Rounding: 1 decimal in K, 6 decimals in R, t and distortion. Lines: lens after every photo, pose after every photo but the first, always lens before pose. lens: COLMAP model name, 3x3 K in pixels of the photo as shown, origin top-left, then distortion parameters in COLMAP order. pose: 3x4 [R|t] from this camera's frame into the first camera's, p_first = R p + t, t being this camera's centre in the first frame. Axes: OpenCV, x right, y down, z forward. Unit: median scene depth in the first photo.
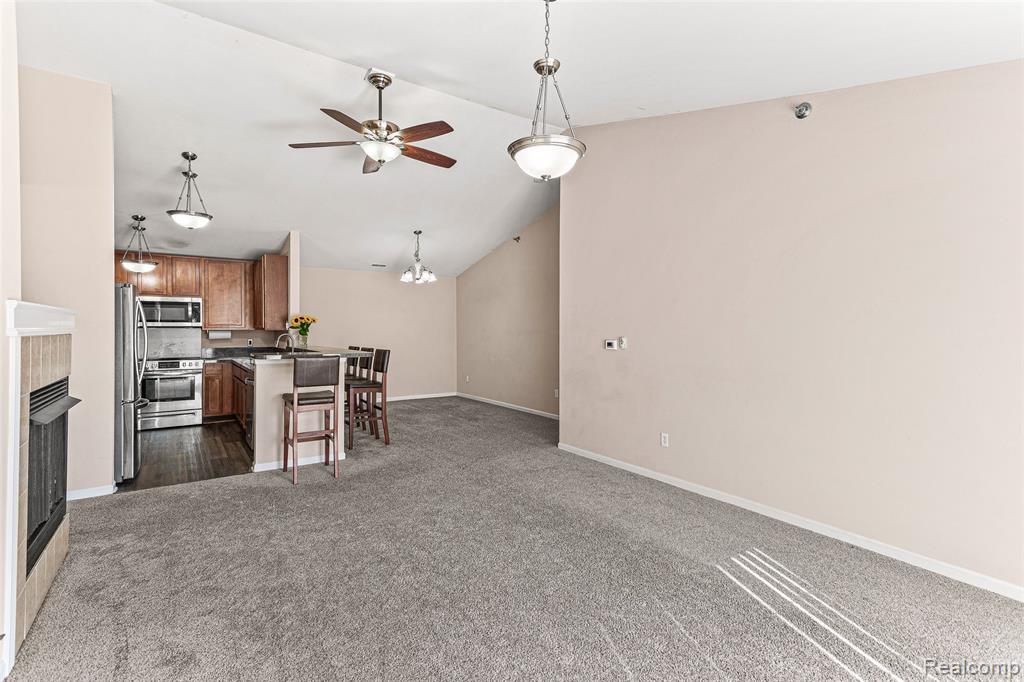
lens RADIAL K [[490.1, 0, 510.3], [0, 490.1, 333.6], [0, 0, 1]] dist [0.031705, 0.001519]
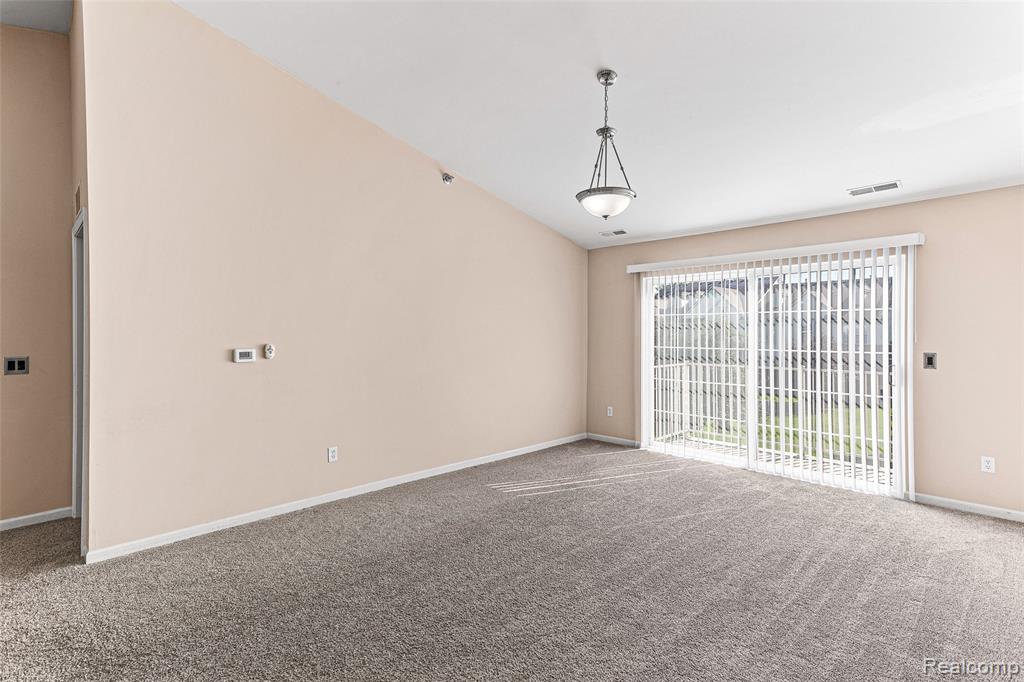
lens RADIAL K [[490.1, 0, 528.7], [0, 490.1, 343.1], [0, 0, 1]] dist [0.031705, 0.001519]
pose [[-0.208588, -0.021822, 0.977760, -0.393209], [0.010969, 0.999636, 0.024651, -0.005674], [-0.977942, 0.015867, -0.208273, 0.501506]]
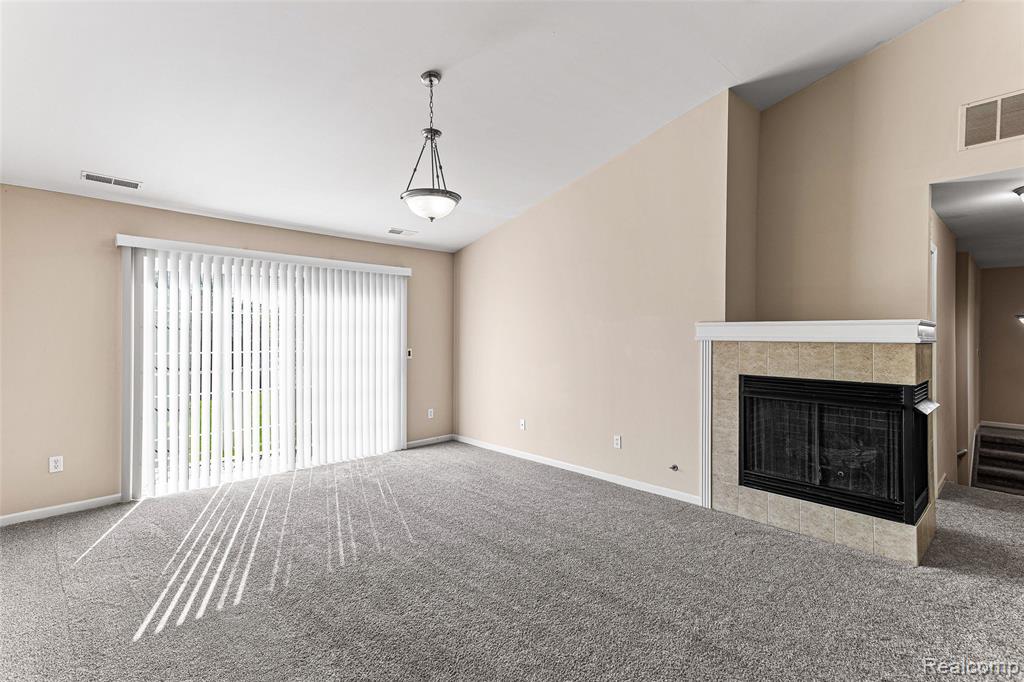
lens RADIAL K [[490.1, 0, 509.8], [0, 490.1, 335.1], [0, 0, 1]] dist [0.031705, 0.001519]
pose [[-0.984461, -0.004516, -0.175543, 0.032169], [-0.006953, 0.999888, 0.013269, -0.009883], [0.175463, 0.014283, -0.984382, 0.790805]]
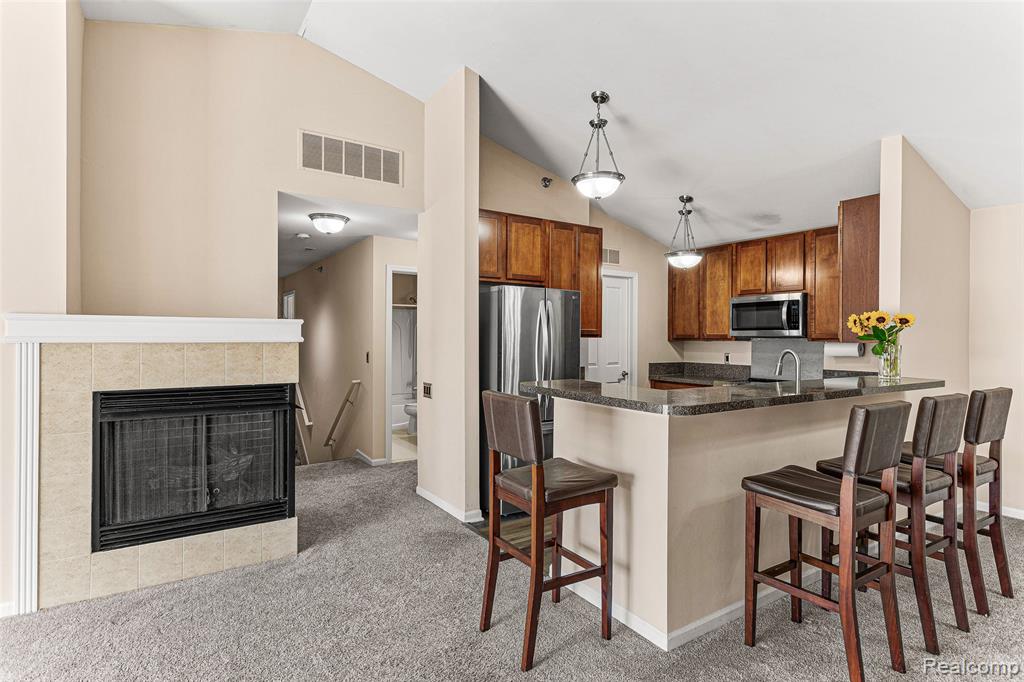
lens RADIAL K [[529.9, 0, 503.5], [0, 529.9, 338.8], [0, 0, 1]] dist [0.022516, 0.000211]
pose [[-0.005488, 0.002002, -0.999983, 0.088880], [-0.014240, 0.999896, 0.002080, -0.006468], [0.999884, 0.014252, -0.005459, 0.620706]]
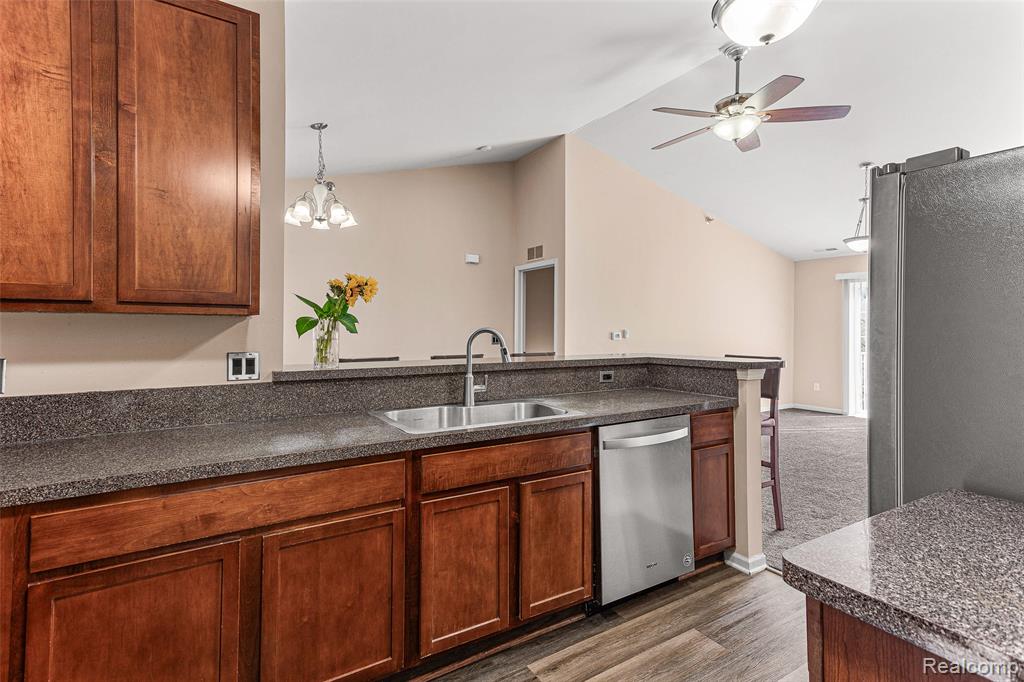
lens RADIAL K [[490.1, 0, 510.2], [0, 490.1, 331.3], [0, 0, 1]] dist [0.031705, 0.001519]
pose [[0.034430, -0.009080, 0.999366, -0.715281], [0.003412, 0.999954, 0.008968, -0.001101], [-0.999401, 0.003101, 0.034460, 0.826666]]
